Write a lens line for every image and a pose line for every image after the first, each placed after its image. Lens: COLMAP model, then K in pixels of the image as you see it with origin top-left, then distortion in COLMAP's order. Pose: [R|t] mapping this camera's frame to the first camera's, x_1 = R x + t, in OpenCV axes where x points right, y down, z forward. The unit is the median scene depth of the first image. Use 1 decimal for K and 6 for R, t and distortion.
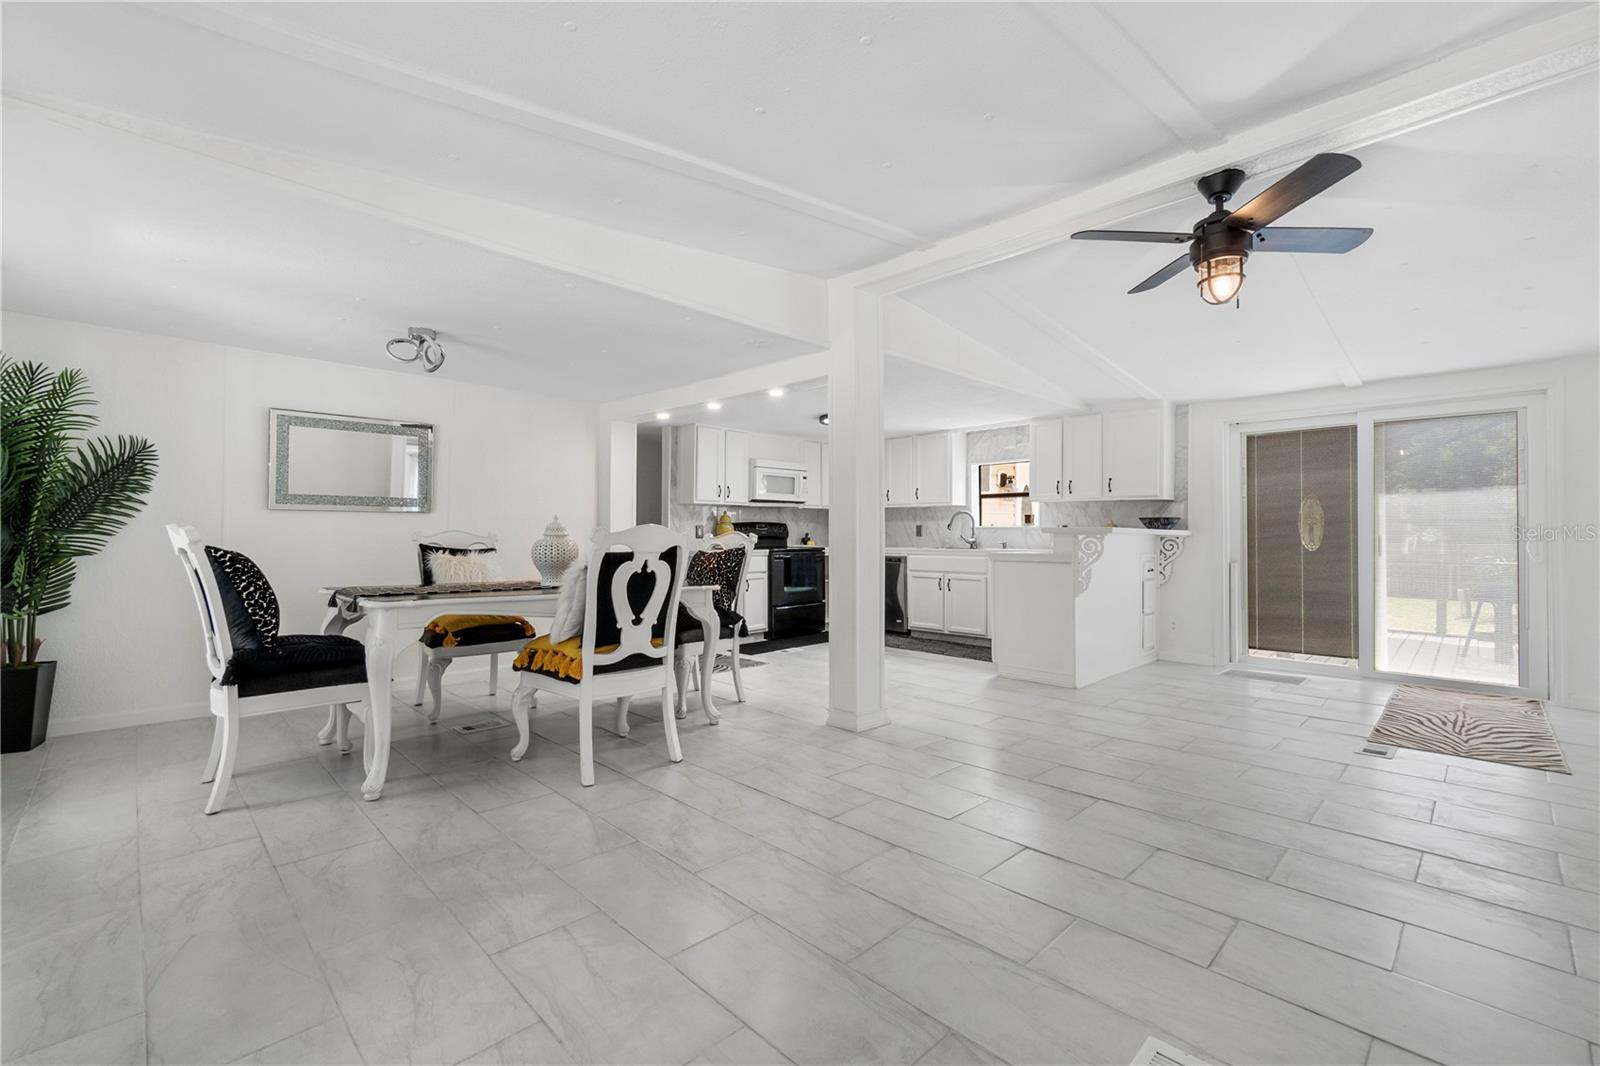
lens RADIAL K [[693.4, 0, 785.1], [0, 693.4, 533.5], [0, 0, 1]] dist [-0.010395, 0.003208]
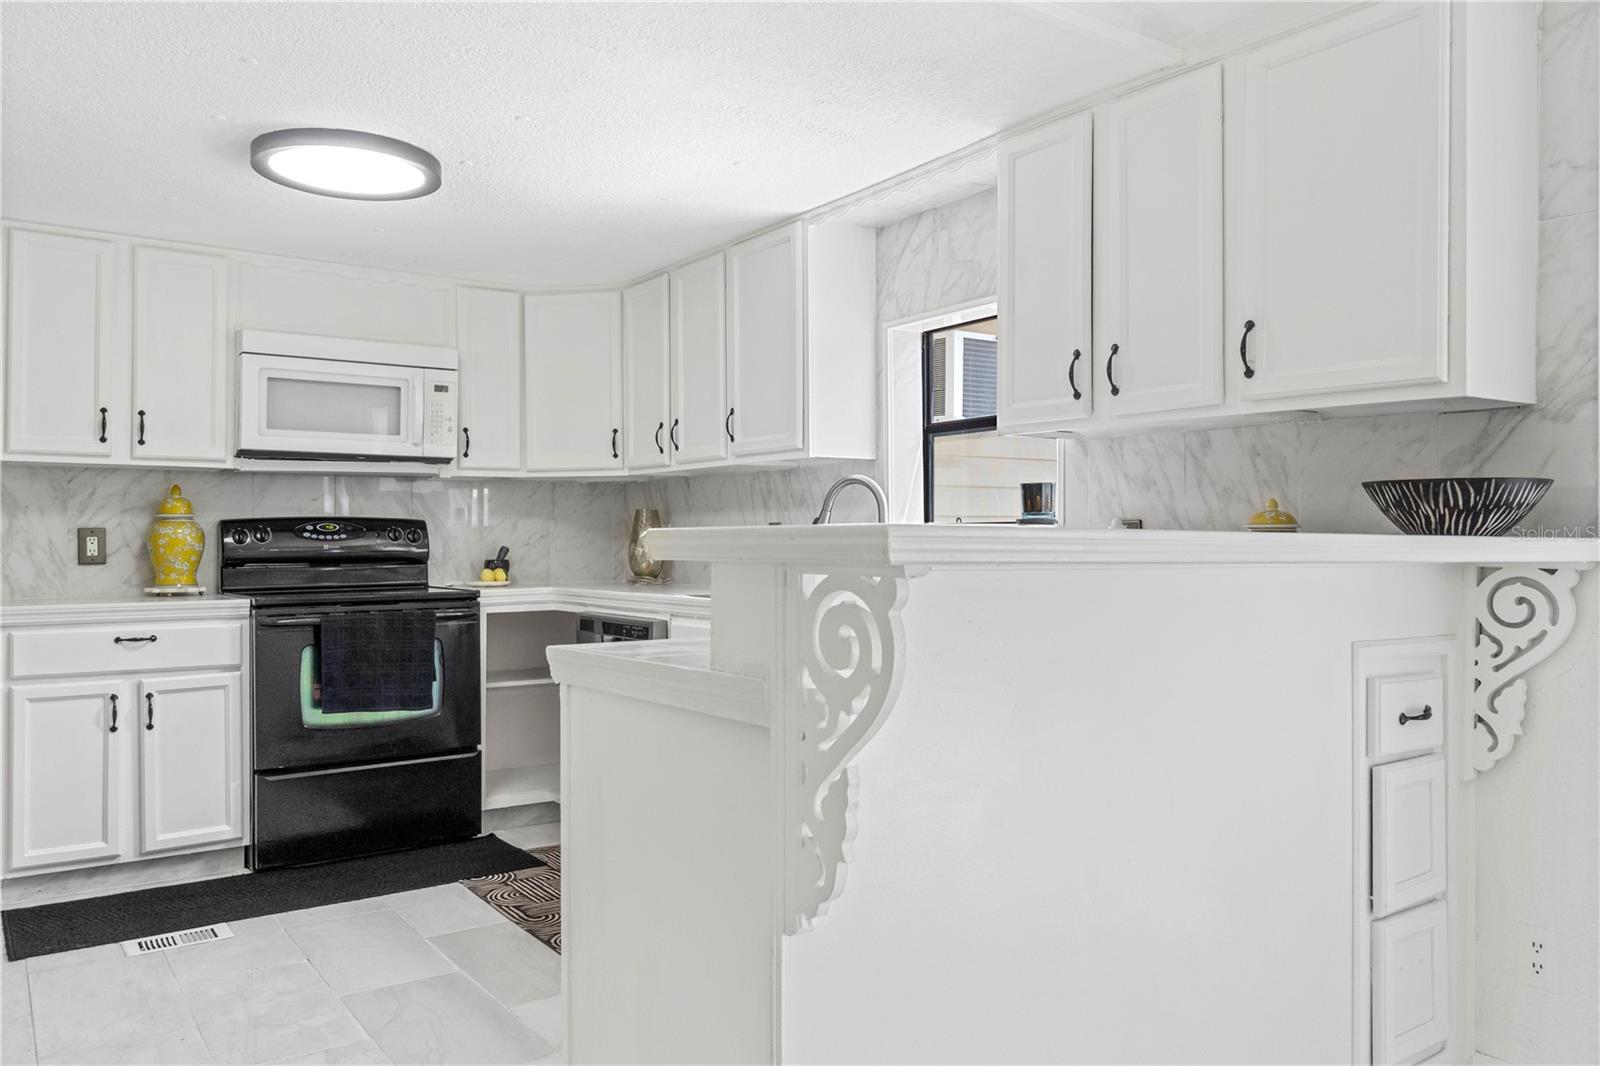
lens RADIAL K [[1186.6, 0, 788.9], [0, 1186.6, 529.0], [0, 0, 1]] dist [0.001810, 0.002398]
pose [[0.987530, -0.005208, -0.157344, 0.361481], [0.003666, 0.999942, -0.010085, -0.004080], [0.157388, 0.009383, 0.987492, 0.546106]]
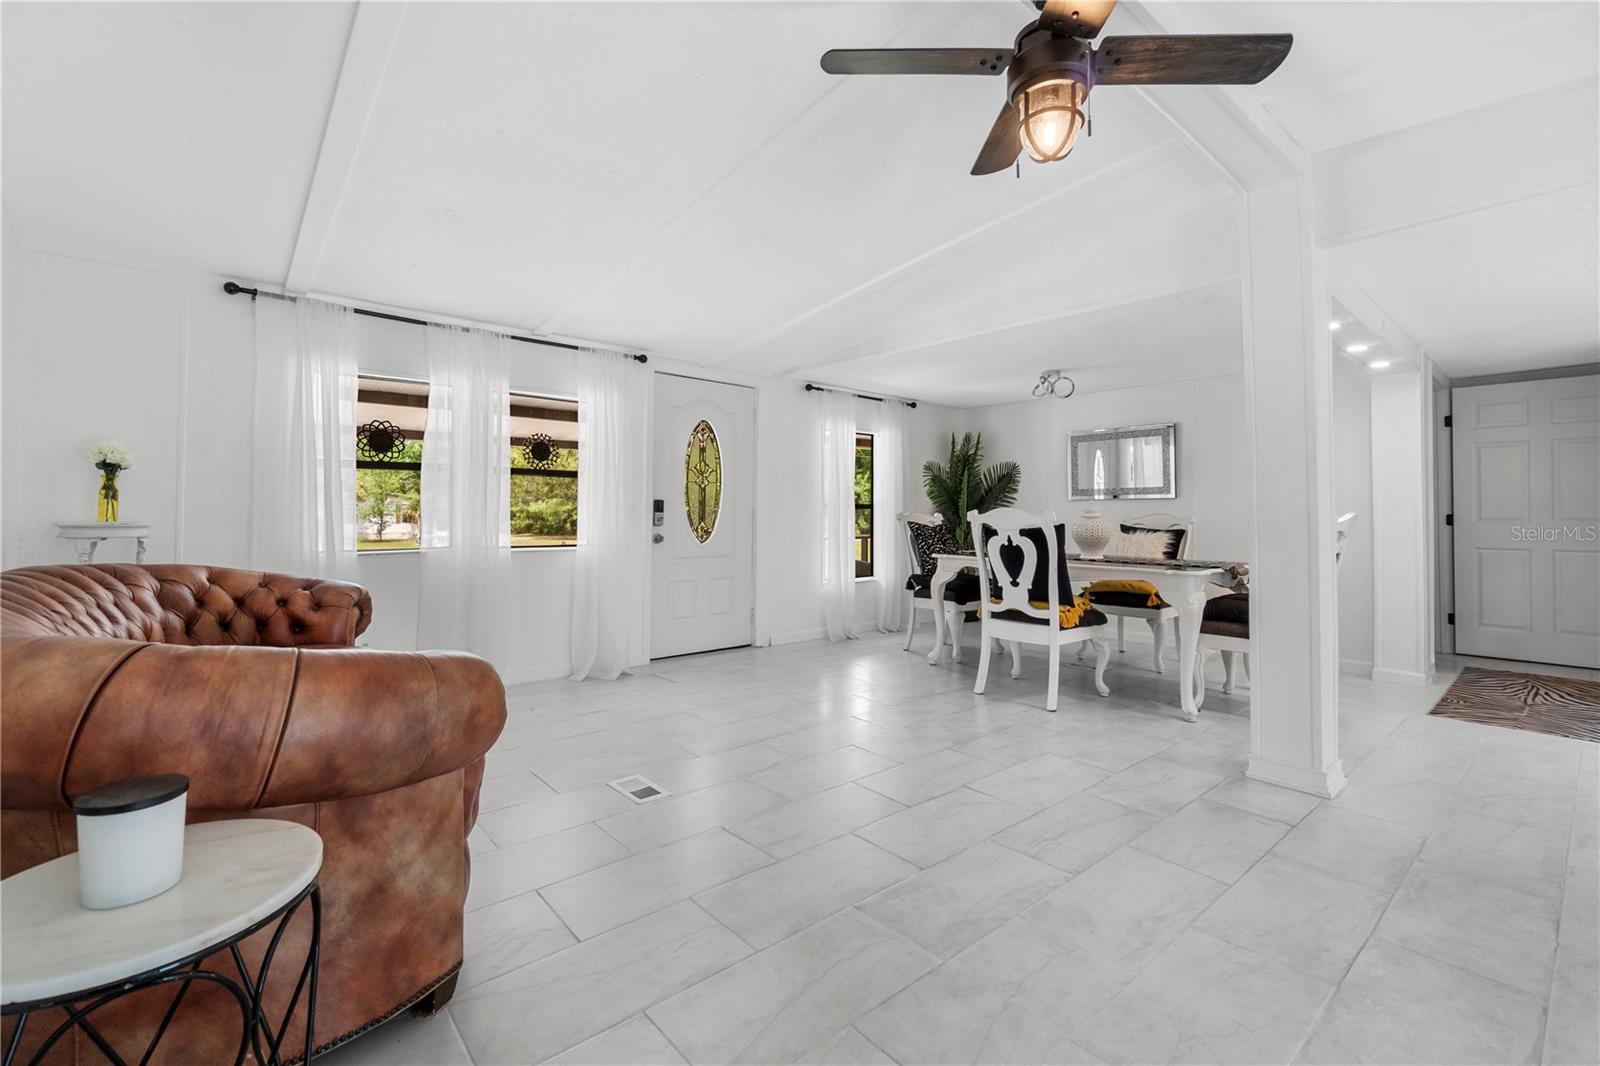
lens RADIAL K [[693.4, 0, 792.9], [0, 693.4, 495.2], [0, 0, 1]] dist [-0.010395, 0.003208]
pose [[-0.064025, -0.031101, -0.997464, 0.548075], [-0.002095, 0.999516, -0.031030, 0.001529], [0.997946, 0.000103, -0.064059, 0.335029]]
